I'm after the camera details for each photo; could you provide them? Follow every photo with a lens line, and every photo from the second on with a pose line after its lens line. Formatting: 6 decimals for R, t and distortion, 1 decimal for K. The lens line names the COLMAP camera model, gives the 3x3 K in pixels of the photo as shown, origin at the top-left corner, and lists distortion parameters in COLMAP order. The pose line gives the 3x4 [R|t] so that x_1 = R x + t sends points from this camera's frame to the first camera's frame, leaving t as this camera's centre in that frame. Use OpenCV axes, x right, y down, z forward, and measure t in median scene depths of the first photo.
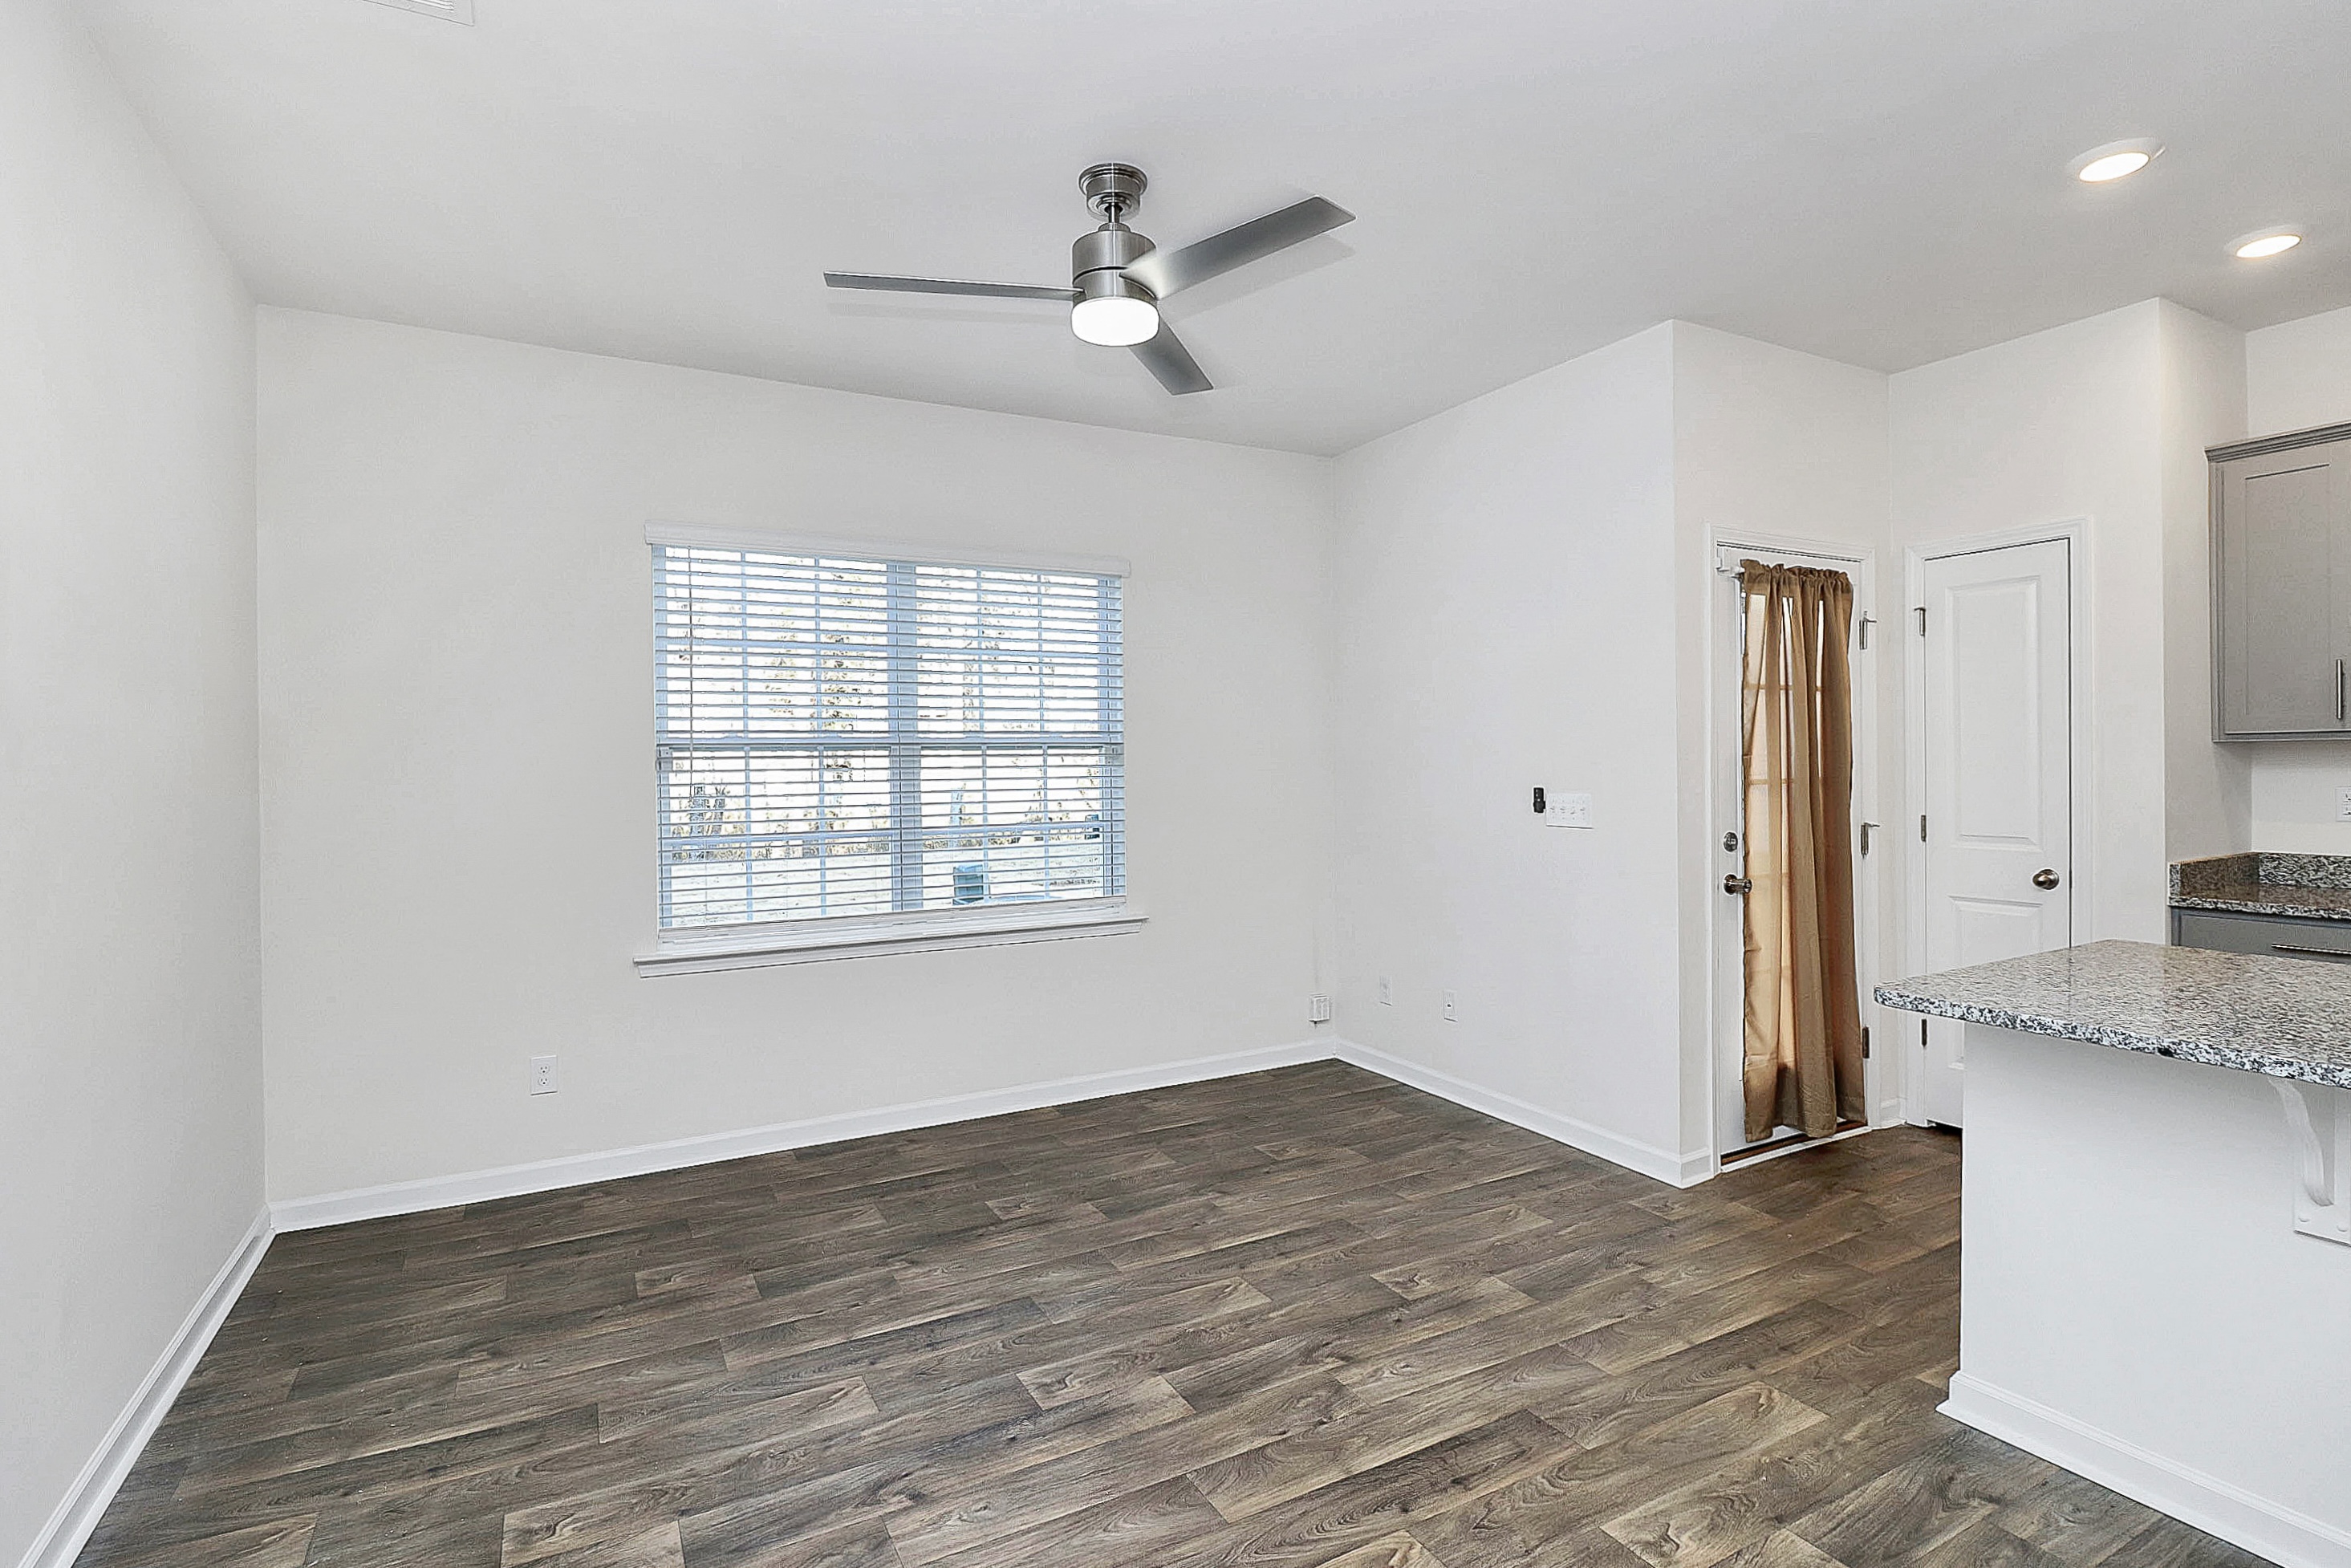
lens RADIAL K [[1149.9, 0, 1181.2], [0, 1149.9, 764.1], [0, 0, 1]] dist [0.004068, -0.013802]
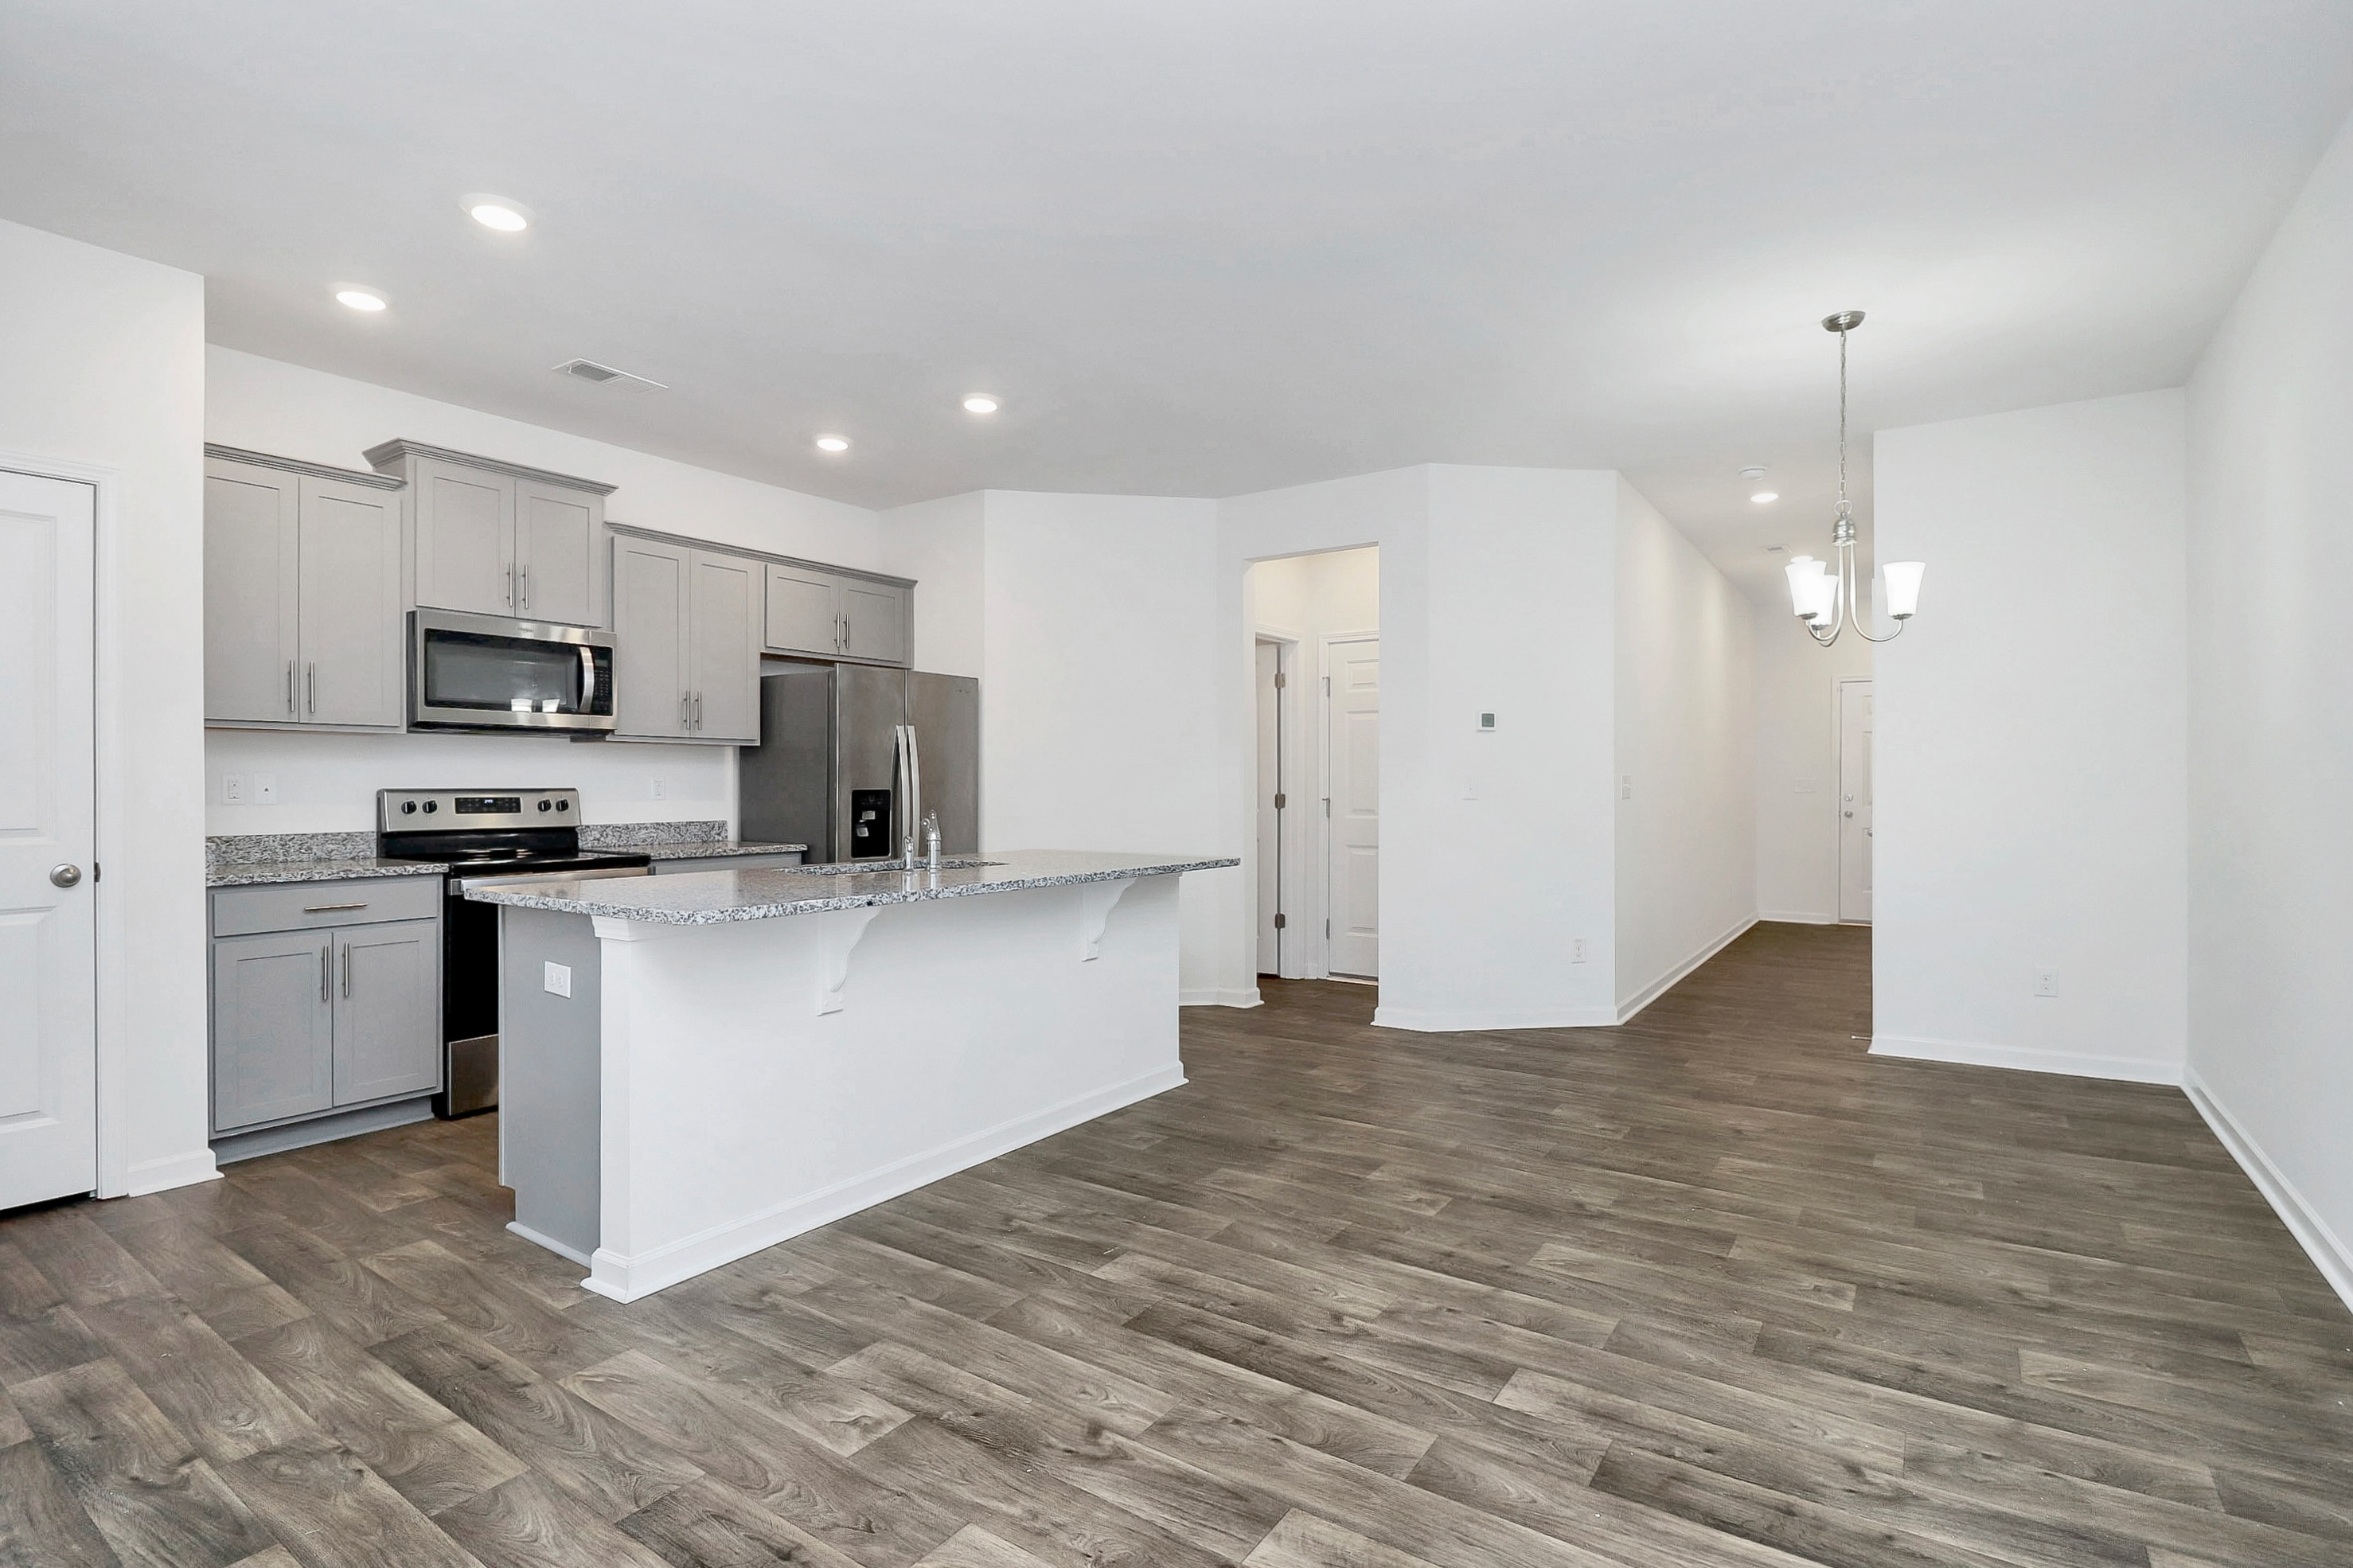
lens RADIAL K [[1109.3, 0, 1168.4], [0, 1109.3, 790.4], [0, 0, 1]] dist [-0.000716, -0.011864]
pose [[-0.442770, 0.009793, 0.896582, -0.337360], [0.013411, 0.999901, -0.004299, 0.052621], [-0.896535, 0.010121, -0.442858, 0.634964]]
